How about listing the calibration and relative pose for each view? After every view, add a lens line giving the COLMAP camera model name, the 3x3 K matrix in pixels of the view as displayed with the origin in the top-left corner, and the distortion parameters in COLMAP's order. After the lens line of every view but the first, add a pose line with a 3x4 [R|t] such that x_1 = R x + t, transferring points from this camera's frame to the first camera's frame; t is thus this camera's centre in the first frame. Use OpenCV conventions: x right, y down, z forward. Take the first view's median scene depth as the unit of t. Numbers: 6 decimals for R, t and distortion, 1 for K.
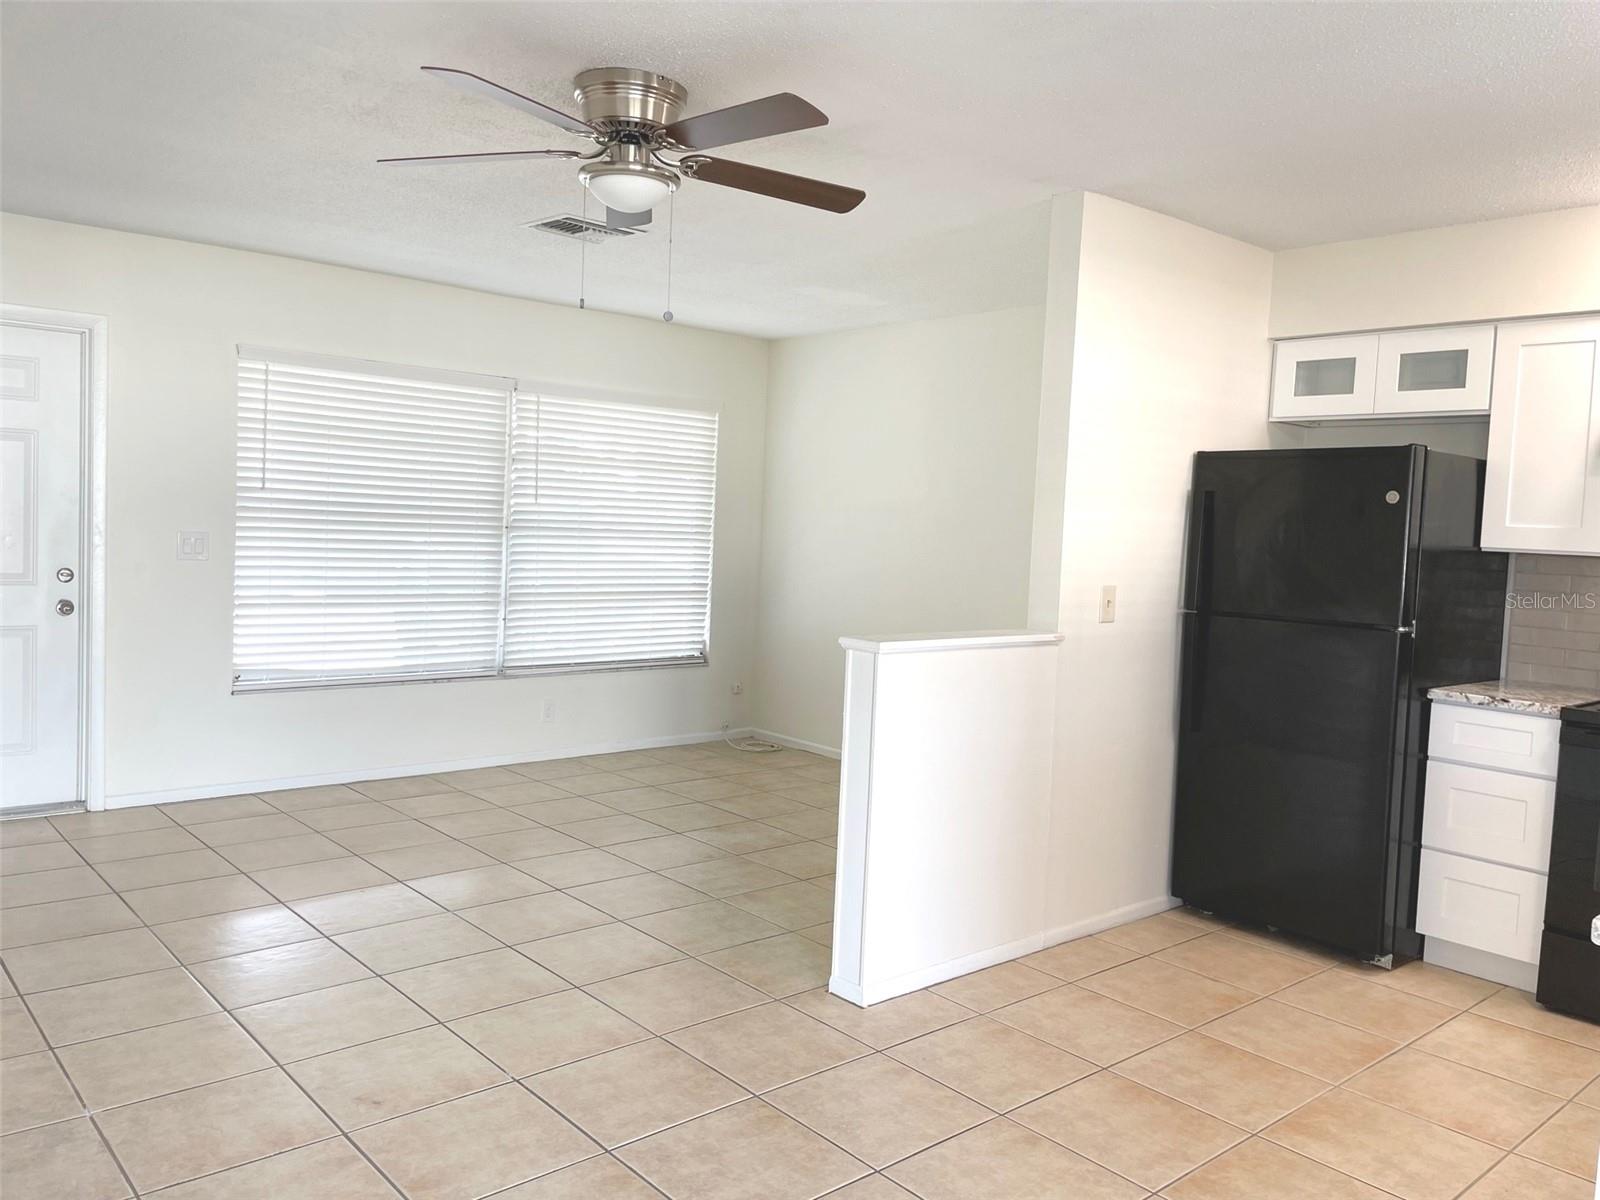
lens RADIAL K [[1220.7, 0, 810.7], [0, 1220.7, 602.5], [0, 0, 1]] dist [0.040681, -0.020272]
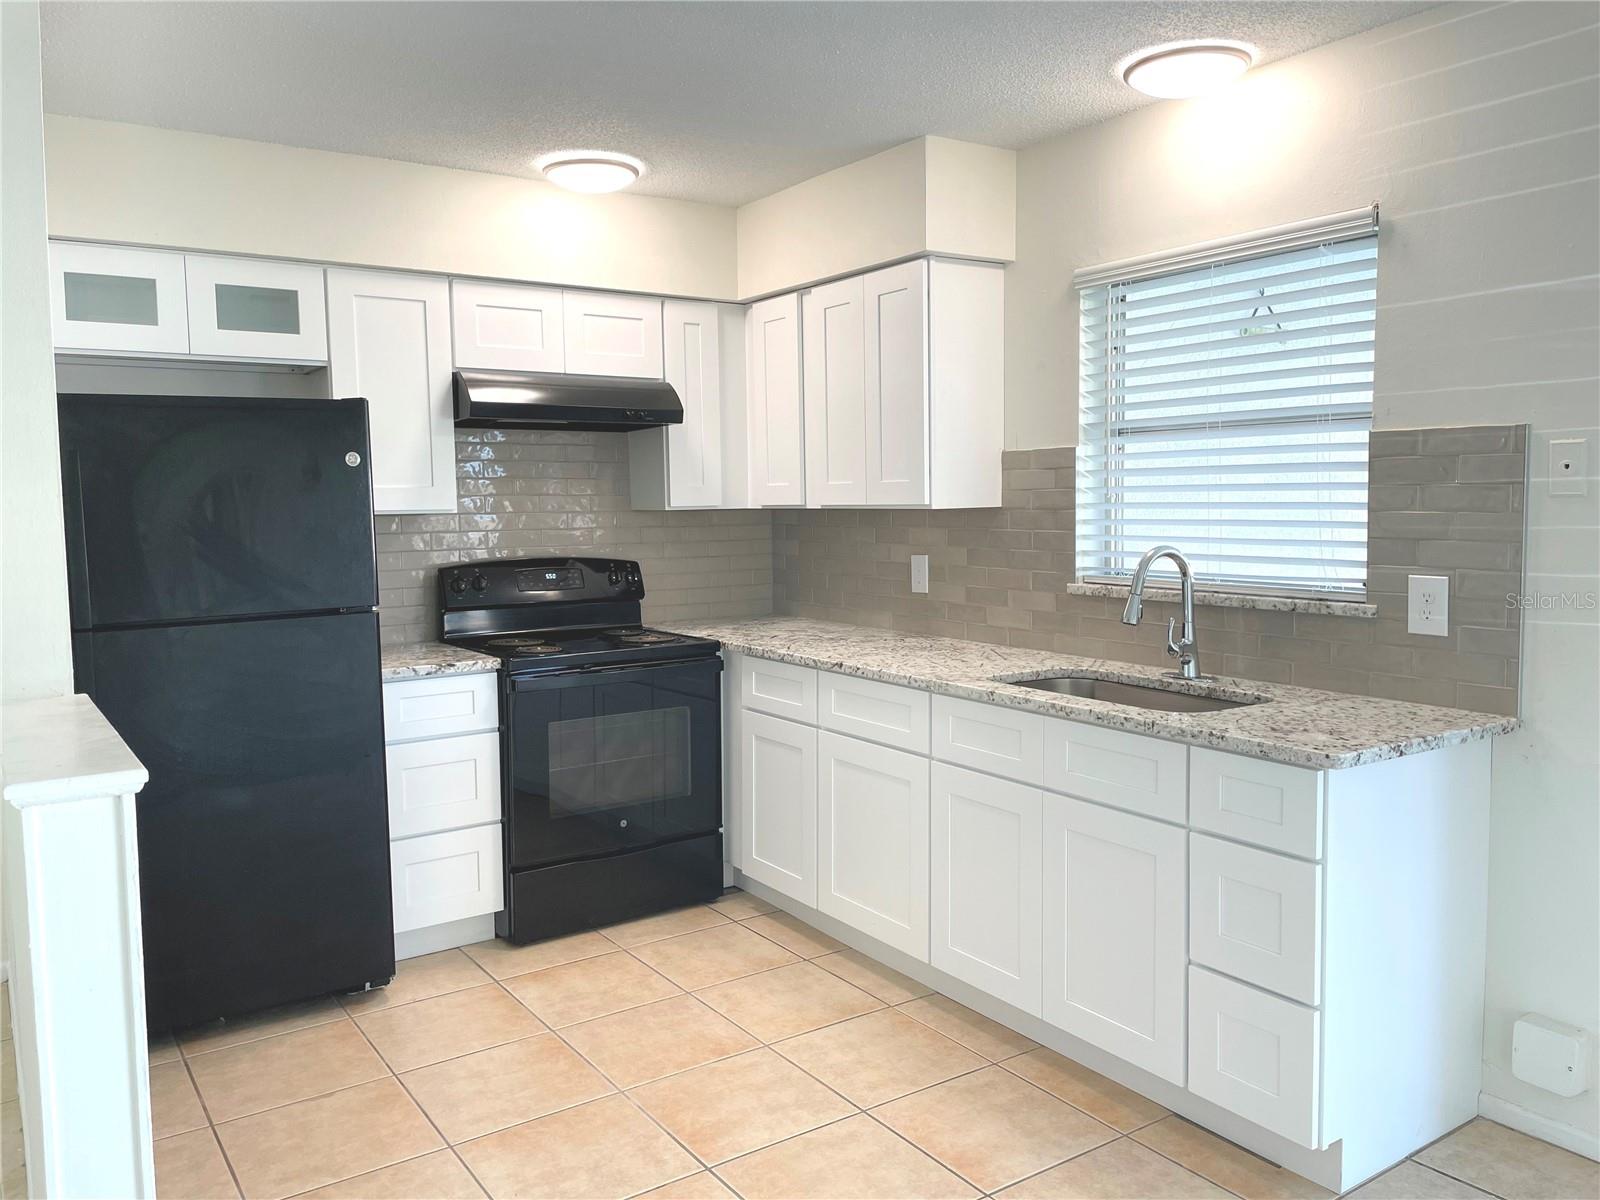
lens RADIAL K [[1220.7, 0, 809.4], [0, 1220.7, 588.2], [0, 0, 1]] dist [0.040681, -0.020272]
pose [[0.131955, -0.122751, 0.983626, -0.340916], [0.089775, 0.989705, 0.111467, -0.062158], [-0.987182, 0.073596, 0.141616, 0.559776]]
